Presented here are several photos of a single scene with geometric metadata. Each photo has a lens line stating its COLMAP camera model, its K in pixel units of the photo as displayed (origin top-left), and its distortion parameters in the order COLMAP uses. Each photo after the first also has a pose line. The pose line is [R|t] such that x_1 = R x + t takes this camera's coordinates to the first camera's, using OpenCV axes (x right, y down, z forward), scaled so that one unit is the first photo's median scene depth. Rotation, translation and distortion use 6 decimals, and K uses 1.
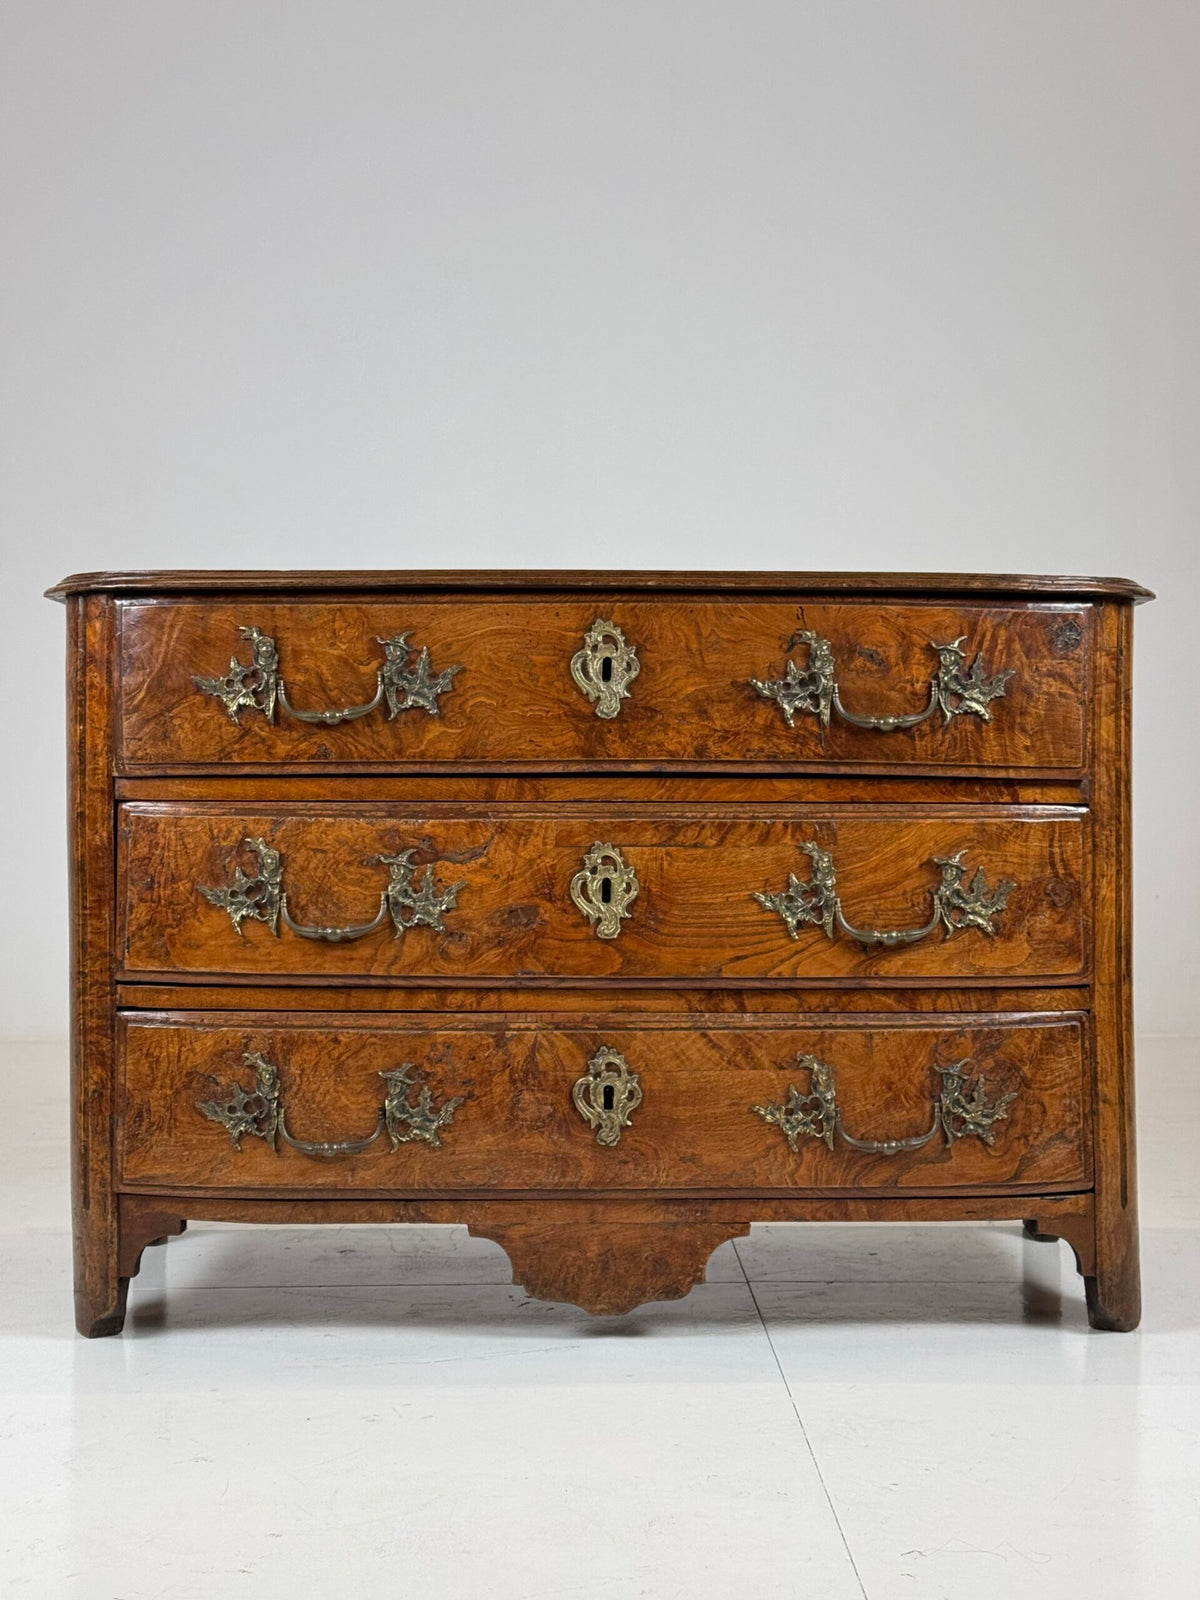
lens RADIAL K [[2208.5, 0, 606.2], [0, 2208.5, 819.1], [0, 0, 1]] dist [0.150548, -0.134474]
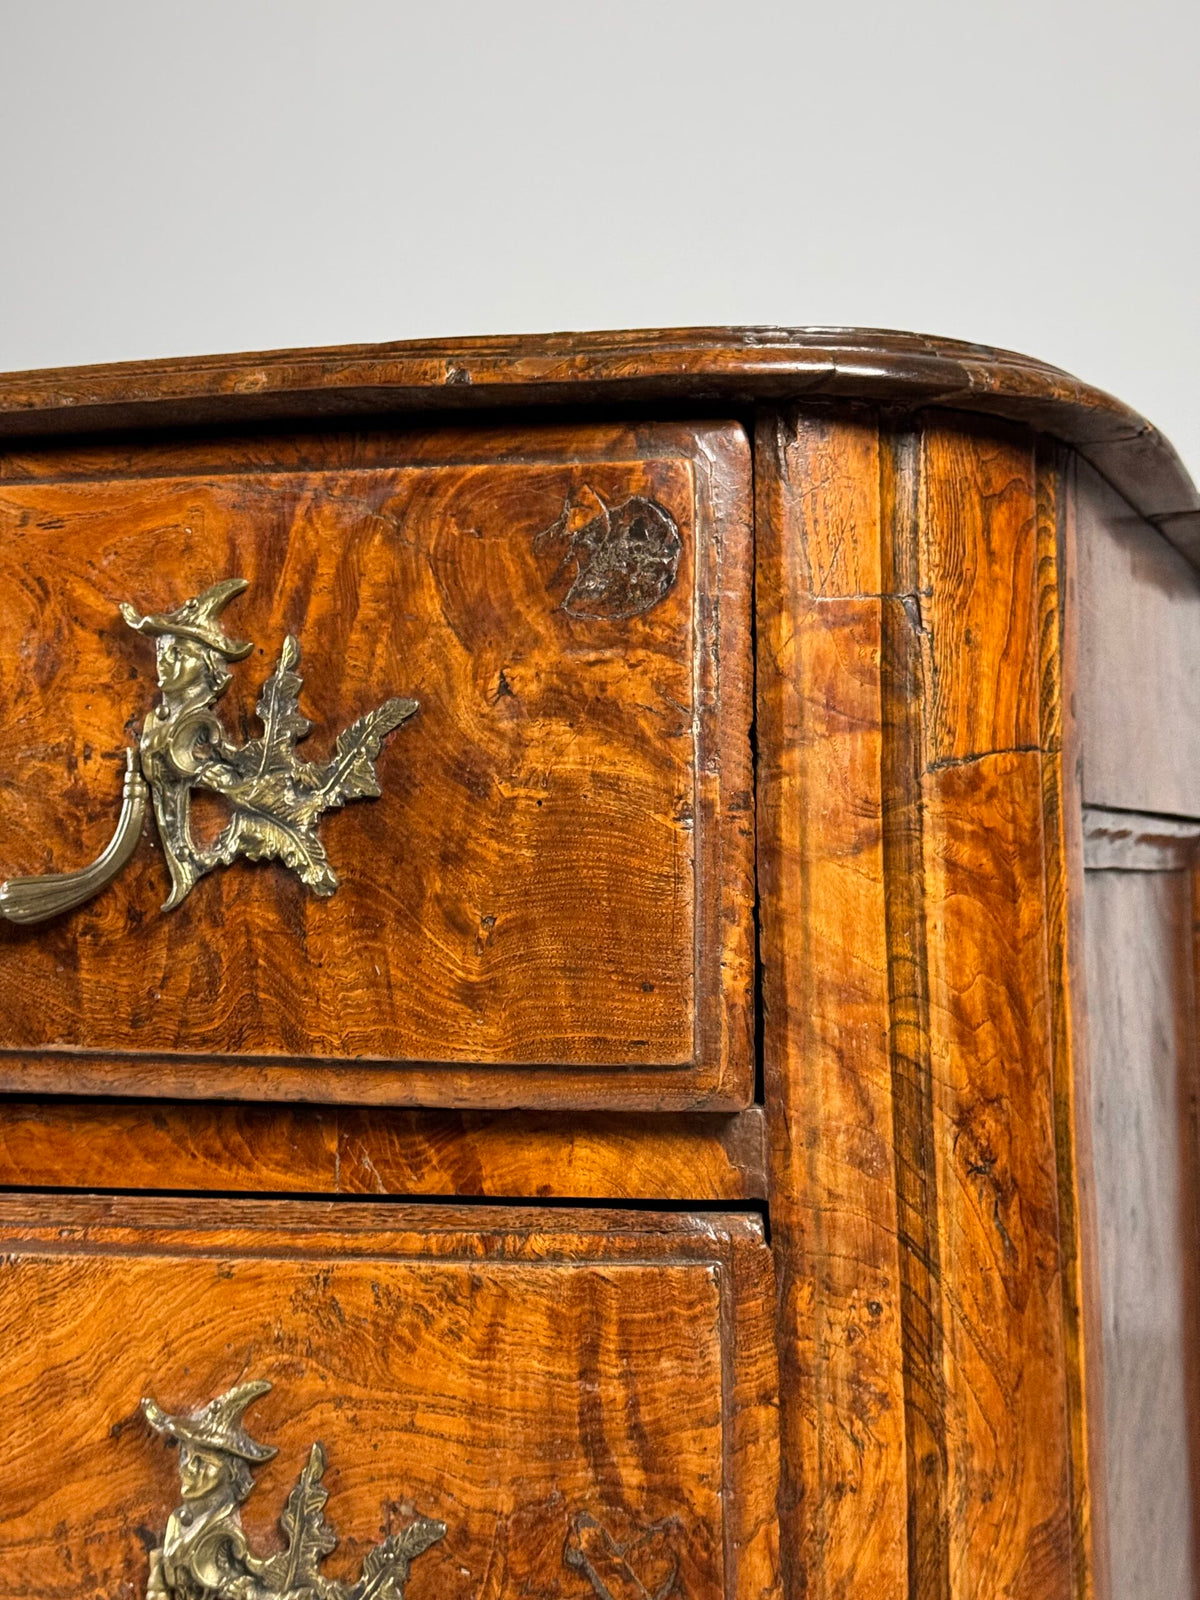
lens RADIAL K [[2208.5, 0, 606.2], [0, 2208.5, 819.1], [0, 0, 1]] dist [0.150548, -0.134474]
pose [[0.929564, -0.028440, -0.367562, 0.301796], [0.014395, 0.999060, -0.040896, -0.041701], [0.368379, 0.032725, 0.929100, 0.768337]]
